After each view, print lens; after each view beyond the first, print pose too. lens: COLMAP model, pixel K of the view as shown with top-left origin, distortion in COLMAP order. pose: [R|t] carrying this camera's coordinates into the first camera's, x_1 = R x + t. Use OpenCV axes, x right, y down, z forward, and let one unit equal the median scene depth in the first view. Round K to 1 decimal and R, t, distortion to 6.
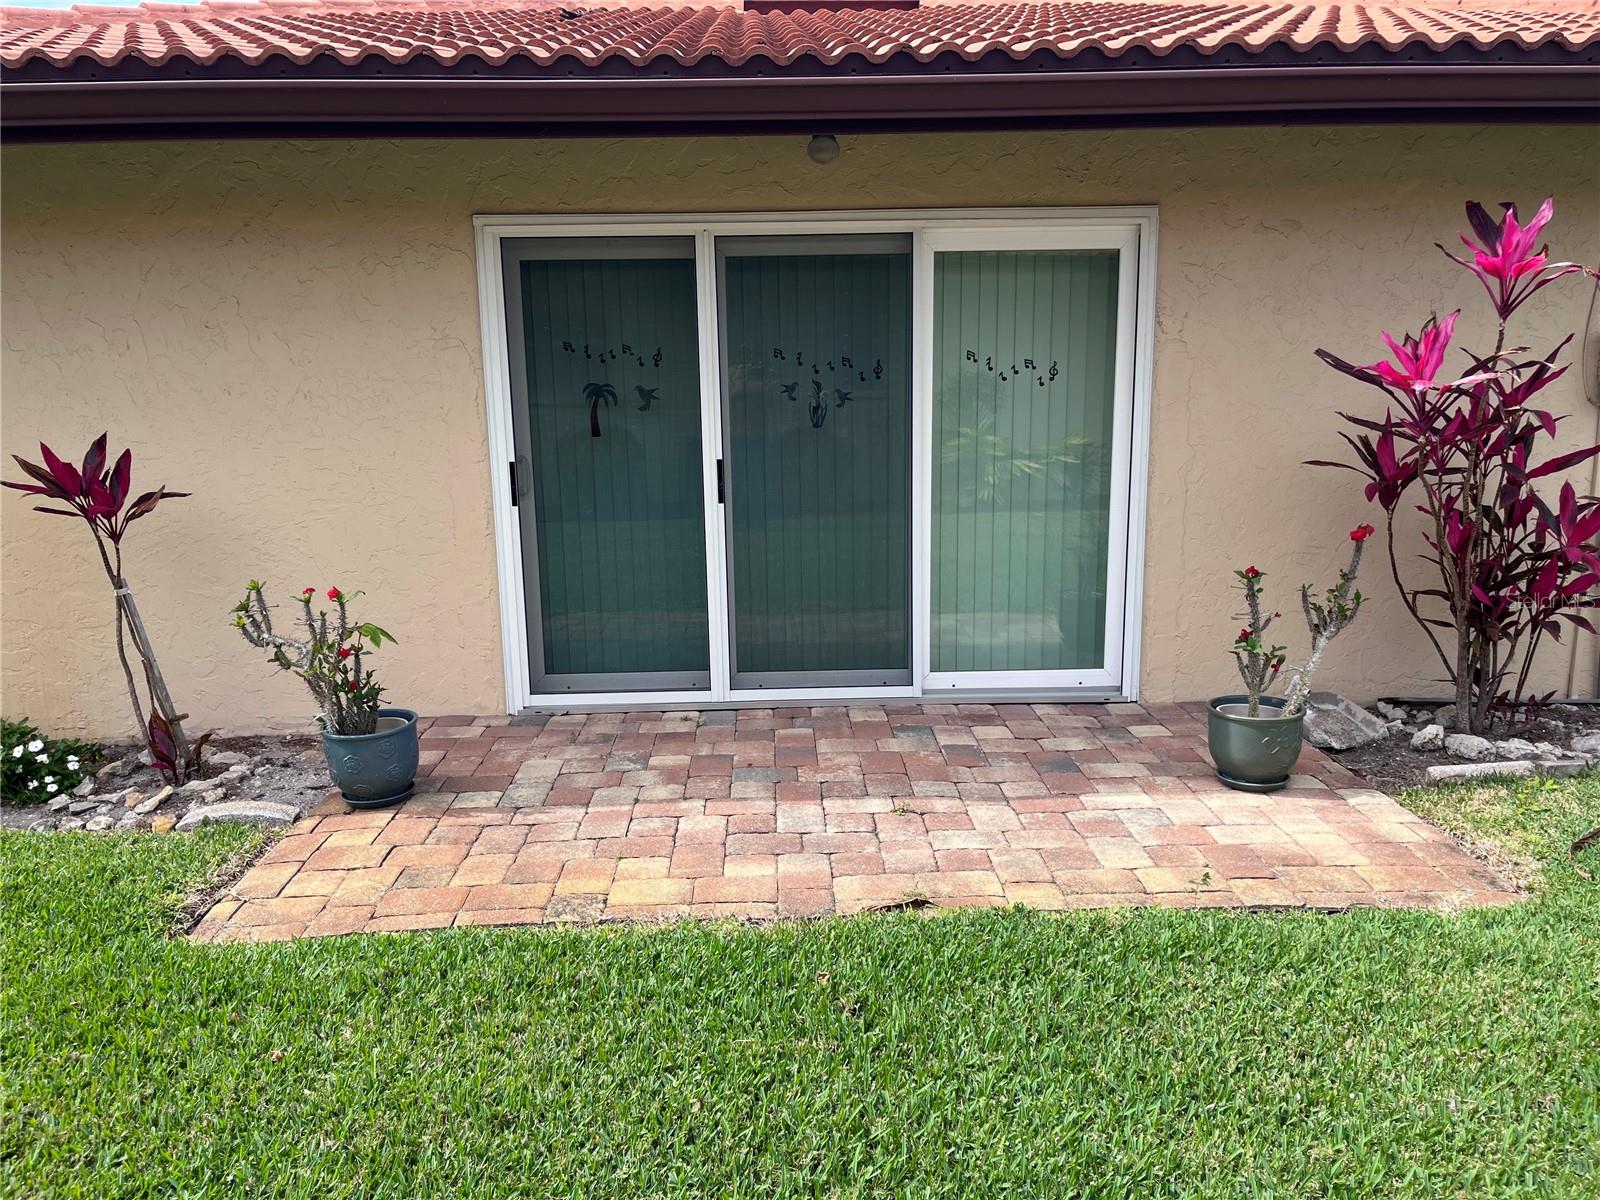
lens RADIAL K [[1213.1, 0, 799.7], [0, 1213.1, 601.0], [0, 0, 1]] dist [0.033526, -0.037228]
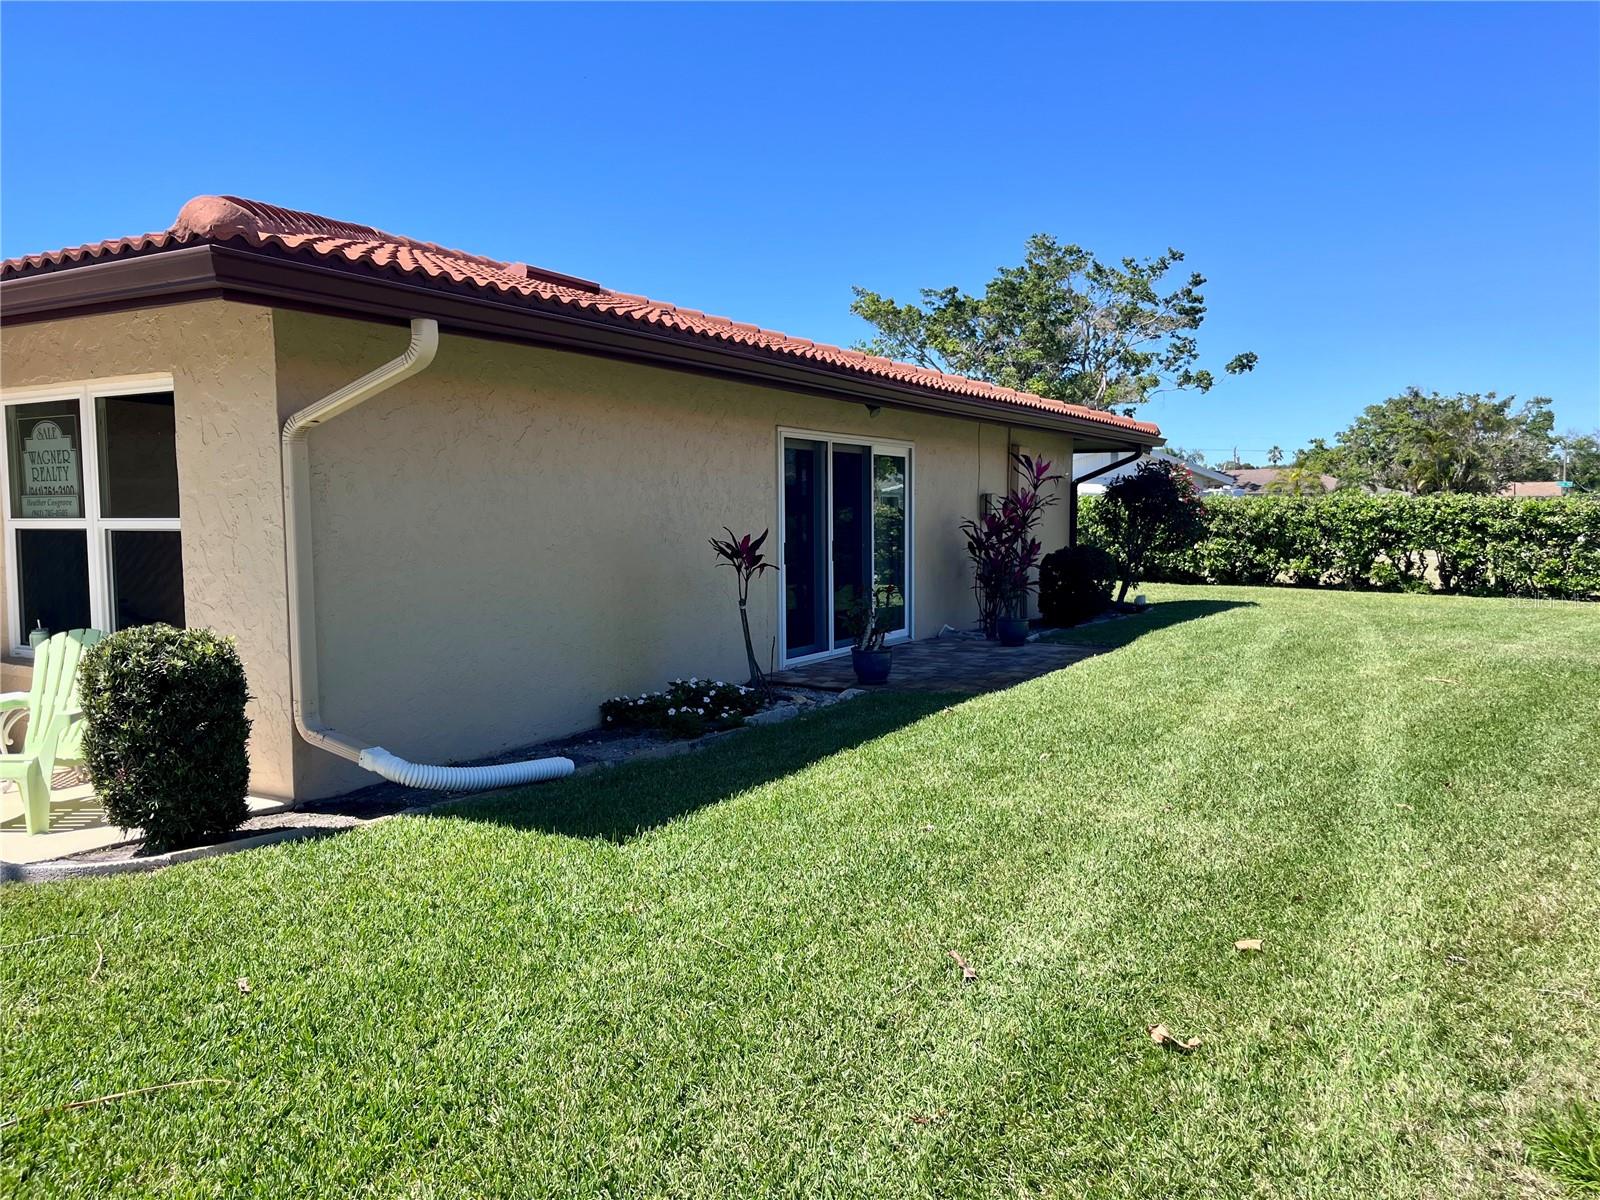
lens RADIAL K [[1213.1, 0, 853.3], [0, 1213.1, 592.5], [0, 0, 1]] dist [0.033526, -0.037228]
pose [[0.494809, -0.045470, 0.867811, -1.932980], [0.150665, 0.987995, -0.034139, 0.054645], [-0.855841, 0.147641, 0.495720, -0.097893]]
